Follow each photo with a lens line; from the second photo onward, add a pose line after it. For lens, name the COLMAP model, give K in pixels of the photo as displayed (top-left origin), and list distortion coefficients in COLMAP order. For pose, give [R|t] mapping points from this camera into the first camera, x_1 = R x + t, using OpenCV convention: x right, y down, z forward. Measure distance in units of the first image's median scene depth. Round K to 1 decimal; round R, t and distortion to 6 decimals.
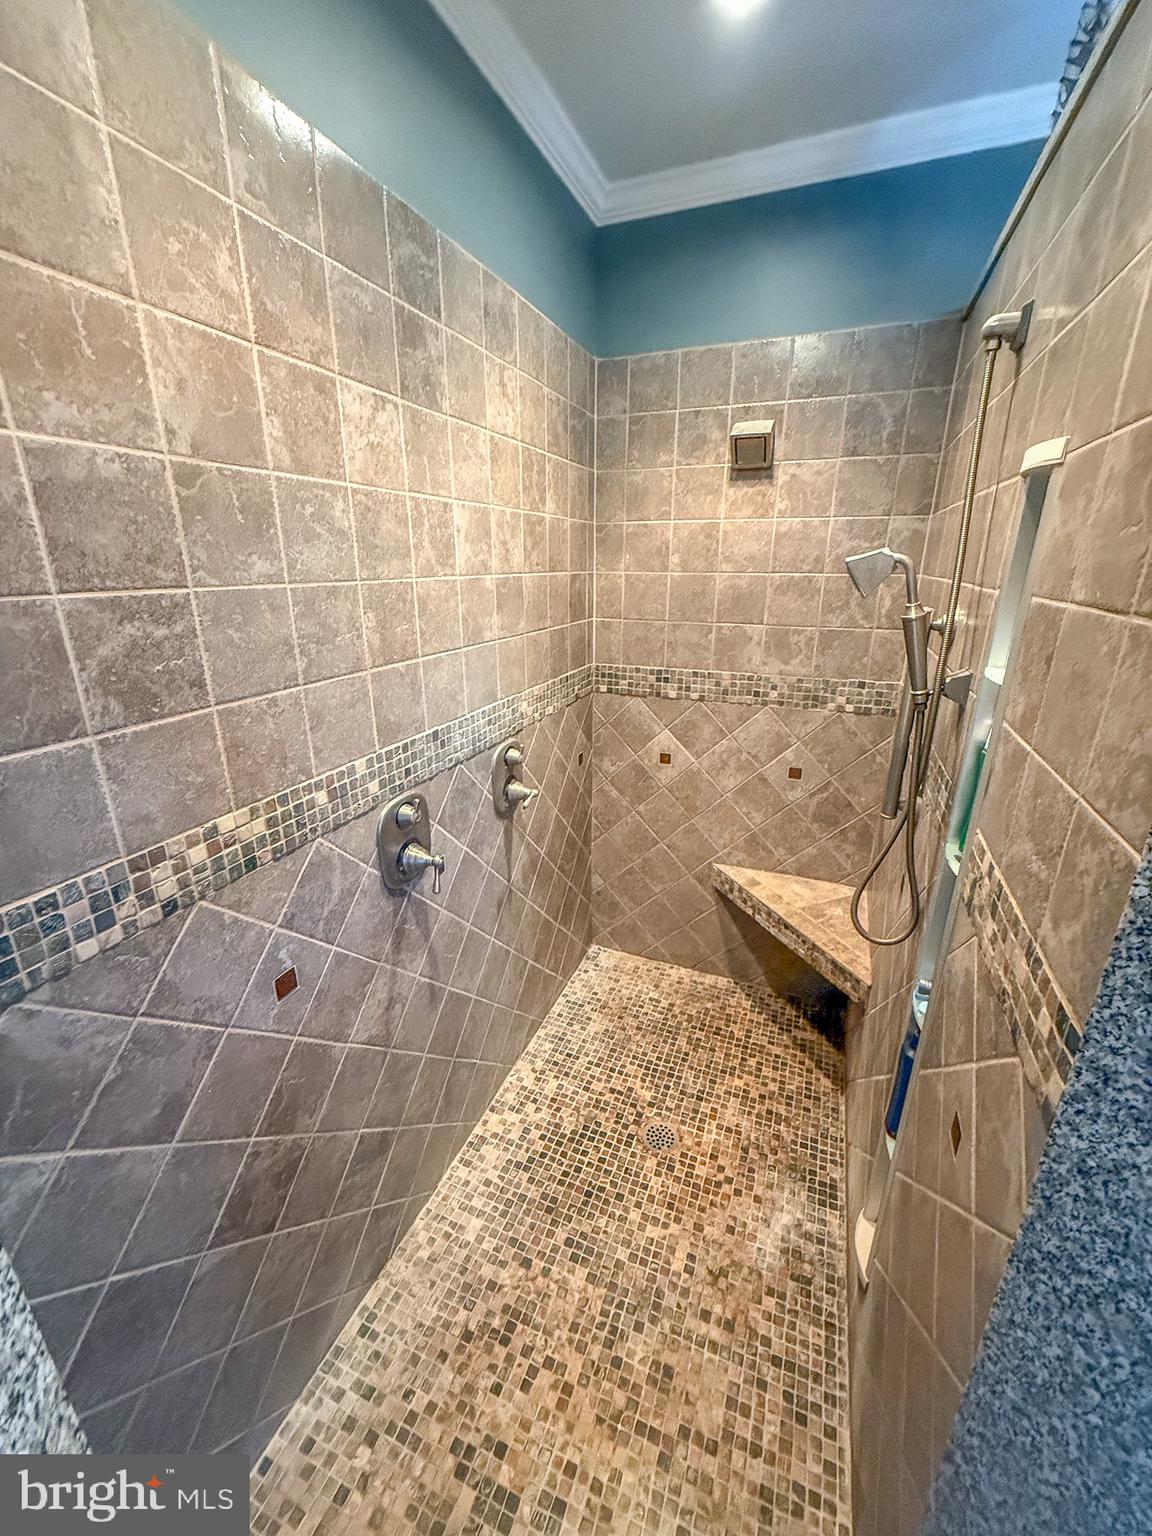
lens RADIAL K [[607.7, 0, 576.6], [0, 607.7, 763.0], [0, 0, 1]] dist [-0.000130, -0.000138]
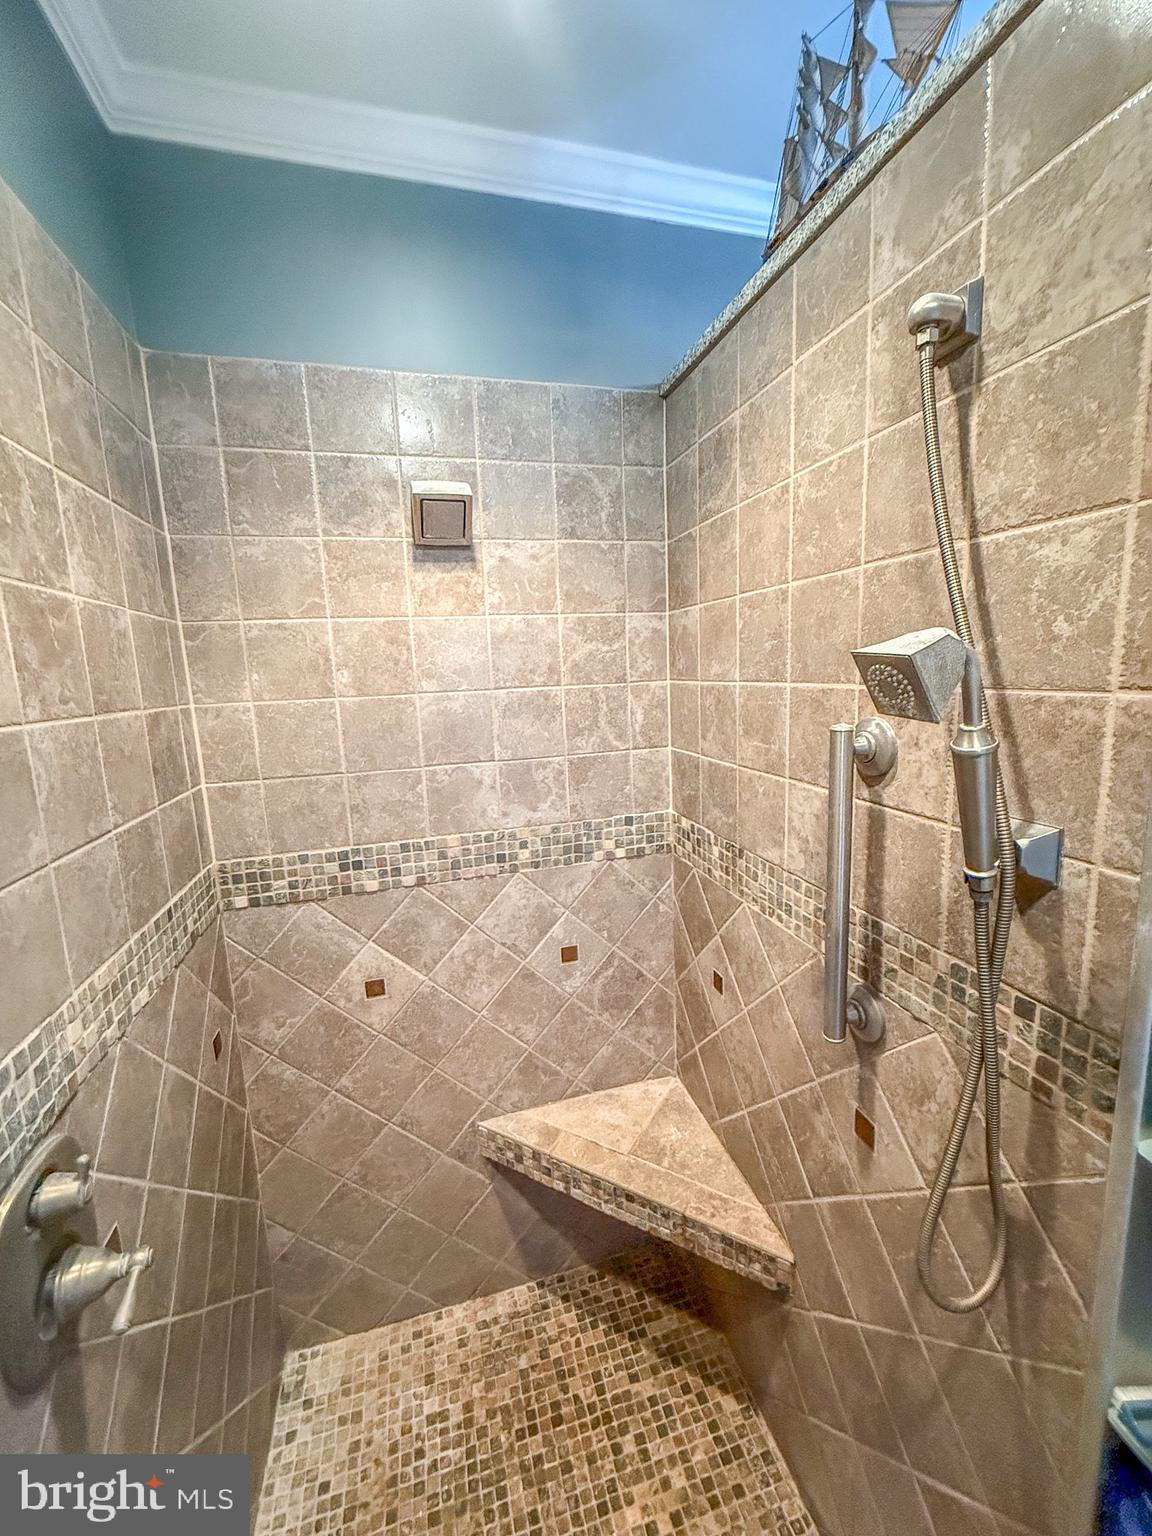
lens RADIAL K [[607.7, 0, 576.6], [0, 607.7, 763.0], [0, 0, 1]] dist [-0.000130, -0.000138]
pose [[0.790323, -0.129184, 0.598917, -0.034807], [0.236138, 0.966225, -0.103194, -0.130474], [-0.565358, 0.222983, 0.794134, 0.391770]]
